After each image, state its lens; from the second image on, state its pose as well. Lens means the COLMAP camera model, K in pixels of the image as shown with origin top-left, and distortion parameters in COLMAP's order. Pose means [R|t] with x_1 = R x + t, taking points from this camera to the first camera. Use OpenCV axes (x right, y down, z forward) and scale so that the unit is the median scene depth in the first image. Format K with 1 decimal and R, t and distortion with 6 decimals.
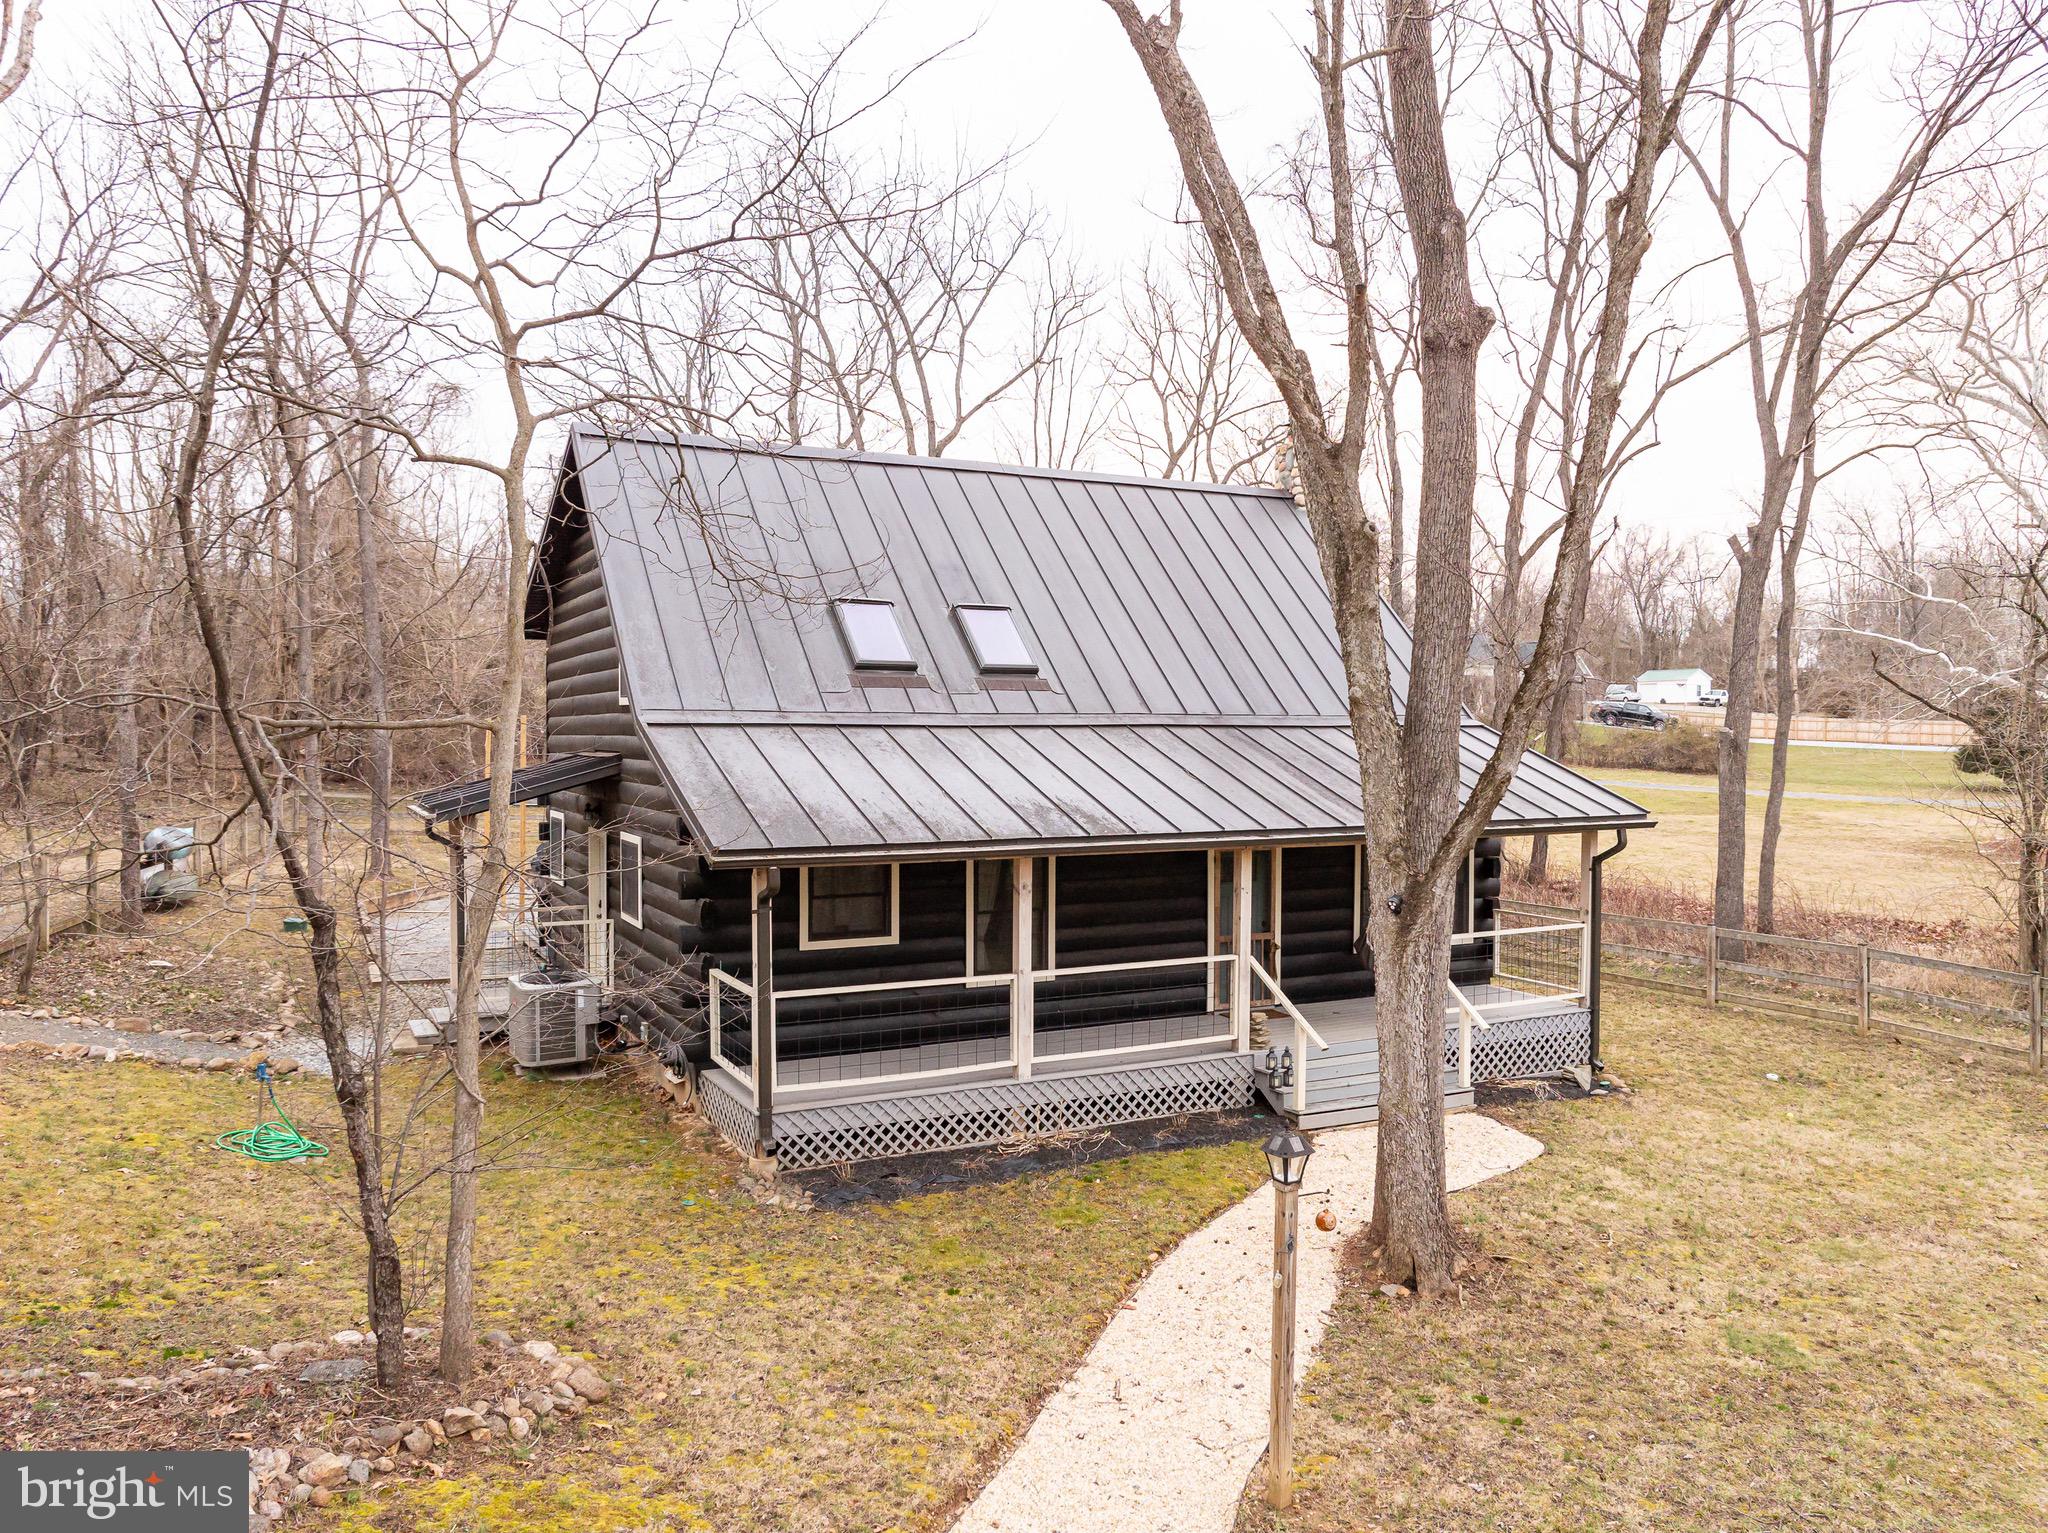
lens RADIAL K [[1452.3, 0, 1024.2], [0, 1452.3, 762.8], [0, 0, 1]] dist [-0.044306, 0.012883]
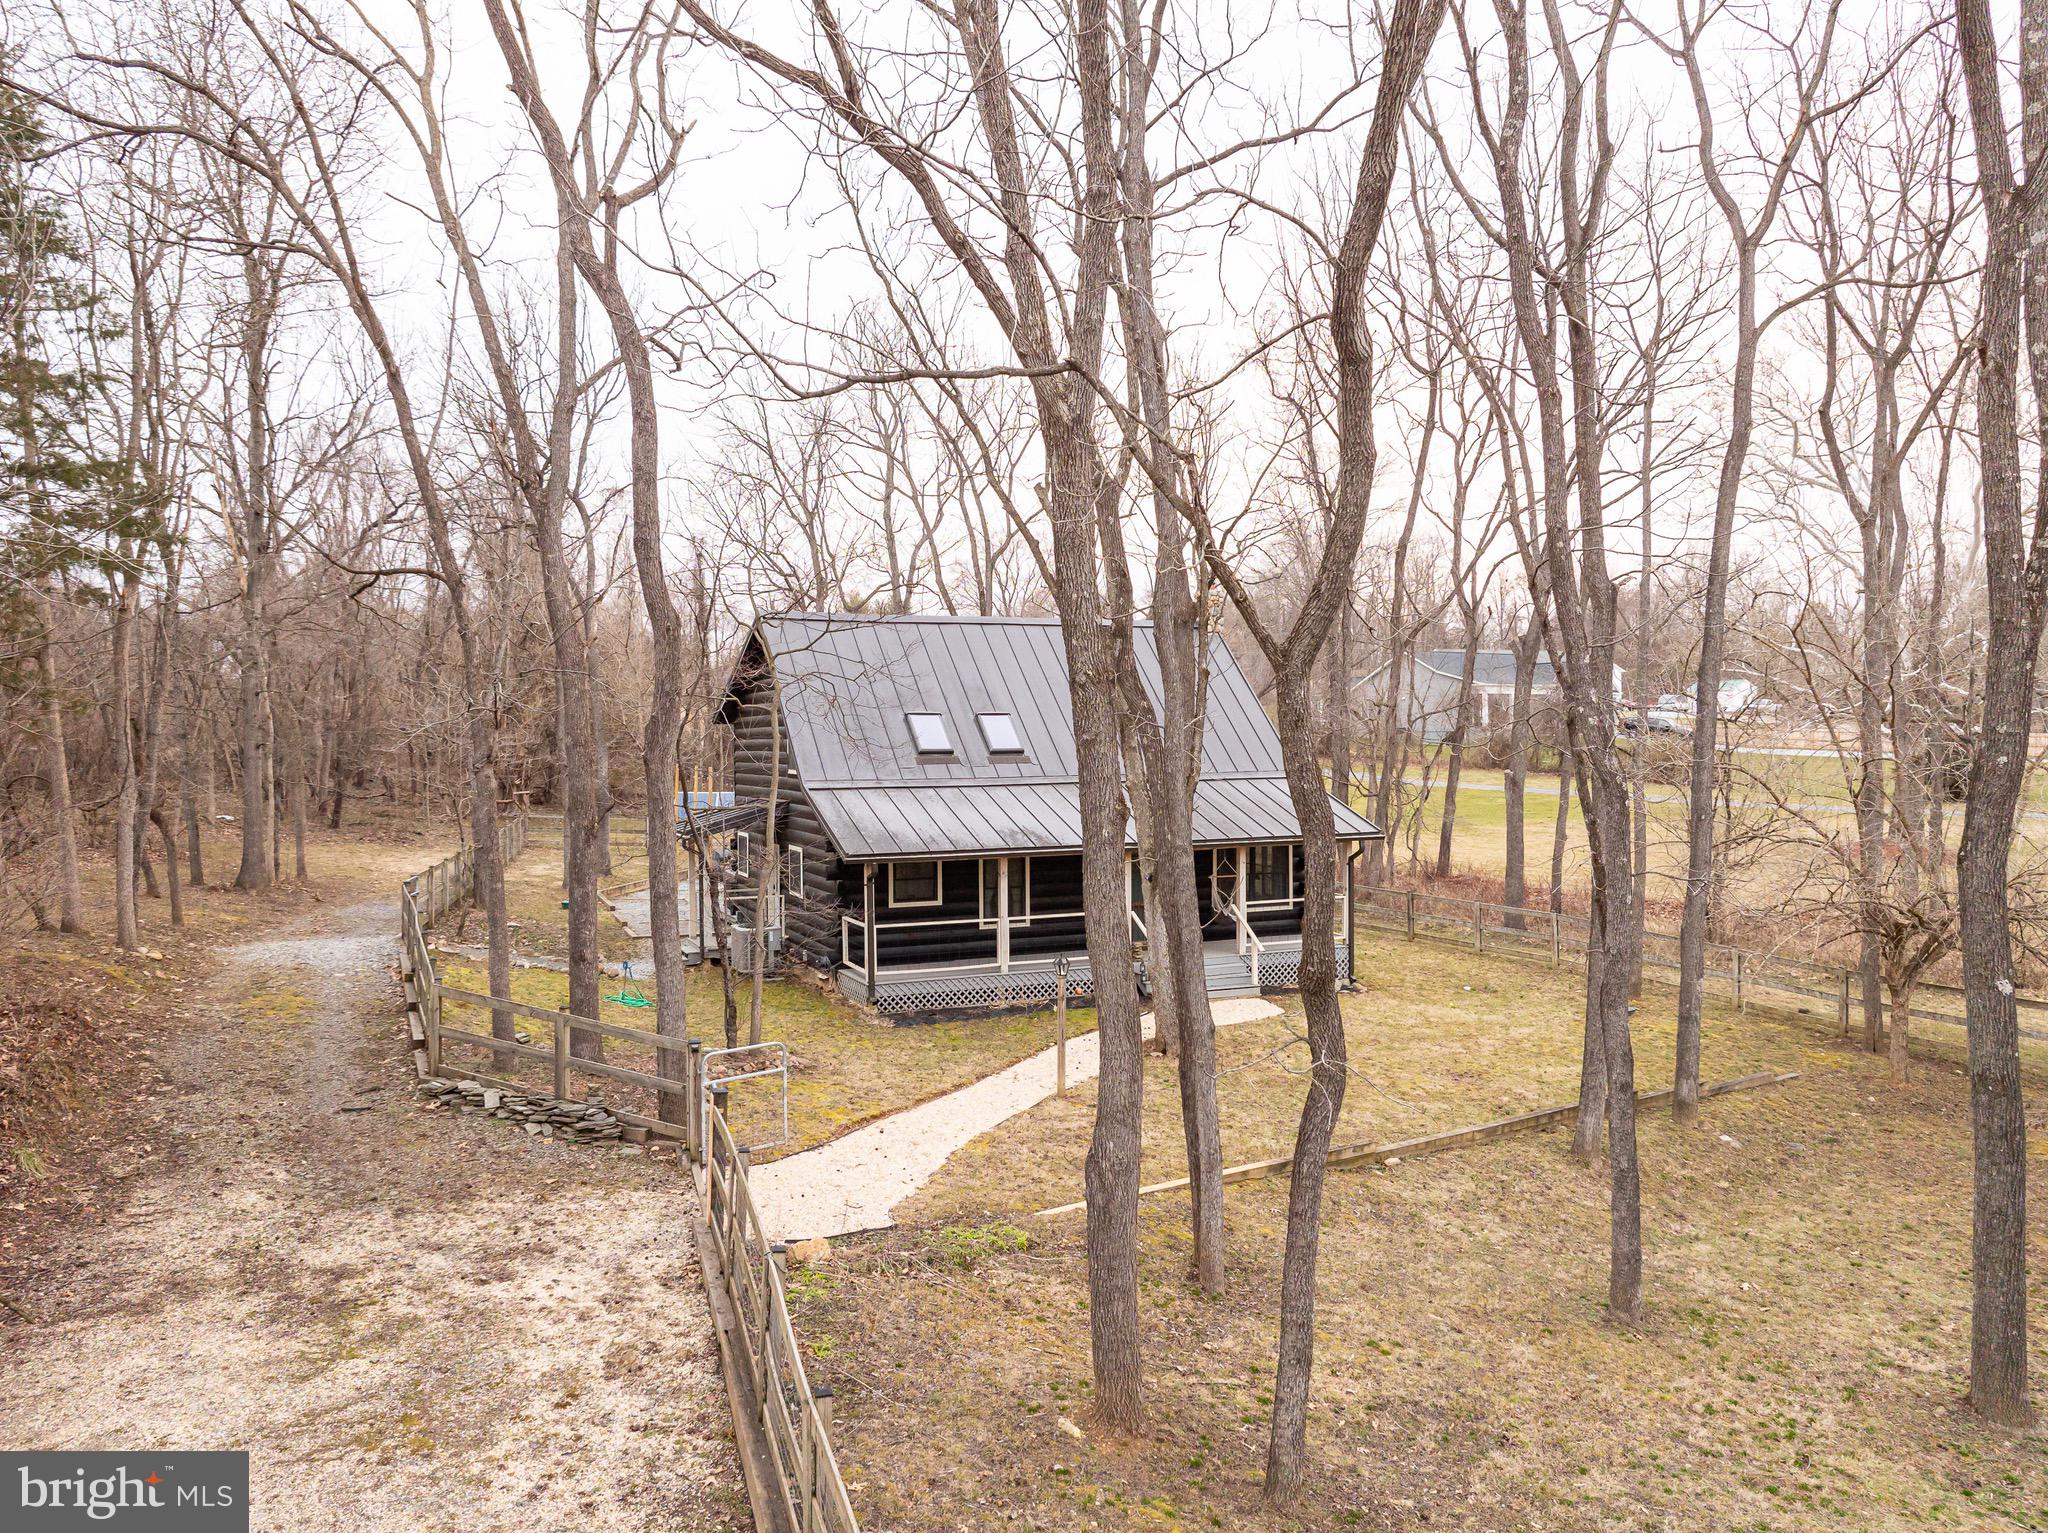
lens RADIAL K [[1445.2, 0, 1024.0], [0, 1445.2, 766.5], [0, 0, 1]] dist [-0.008403, -0.074378]
pose [[0.997578, -0.009082, -0.068961, 0.168493], [0.008990, 0.999958, -0.001649, -0.055348], [0.068973, 0.001025, 0.997618, -0.959070]]
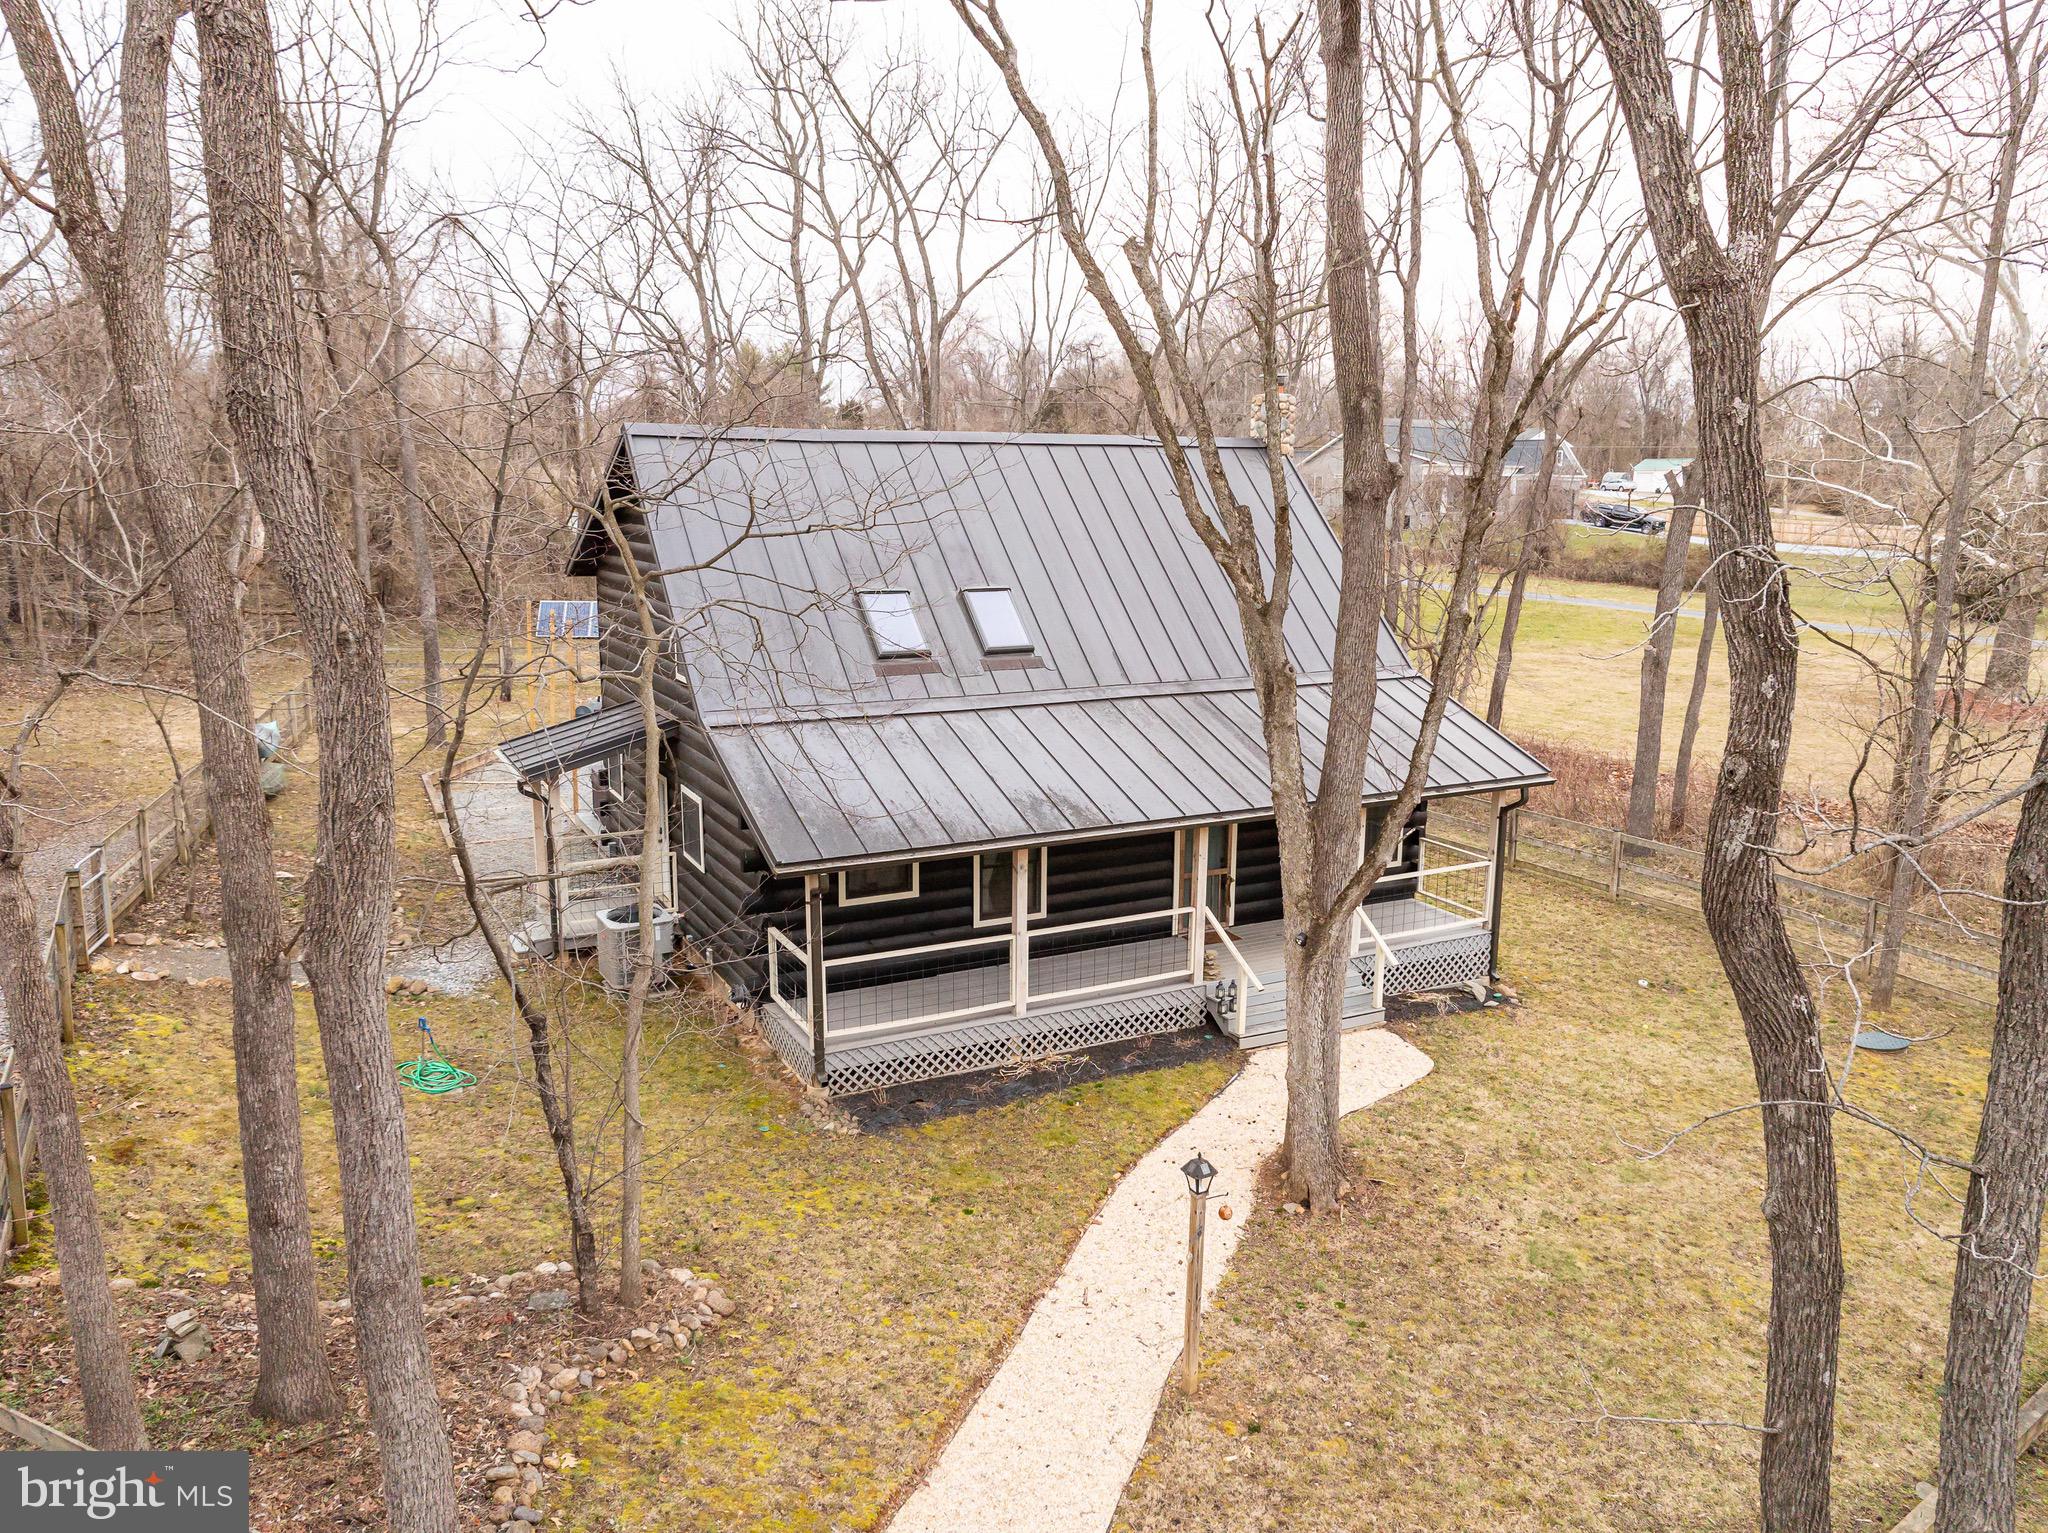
lens RADIAL K [[1445.2, 0, 1024.0], [0, 1445.2, 766.5], [0, 0, 1]] dist [-0.008403, -0.074378]
pose [[0.999988, 0.004065, 0.002653, -0.001420], [-0.004449, 0.986075, 0.166242, -0.213307], [-0.001940, -0.166252, 0.986081, -0.213107]]
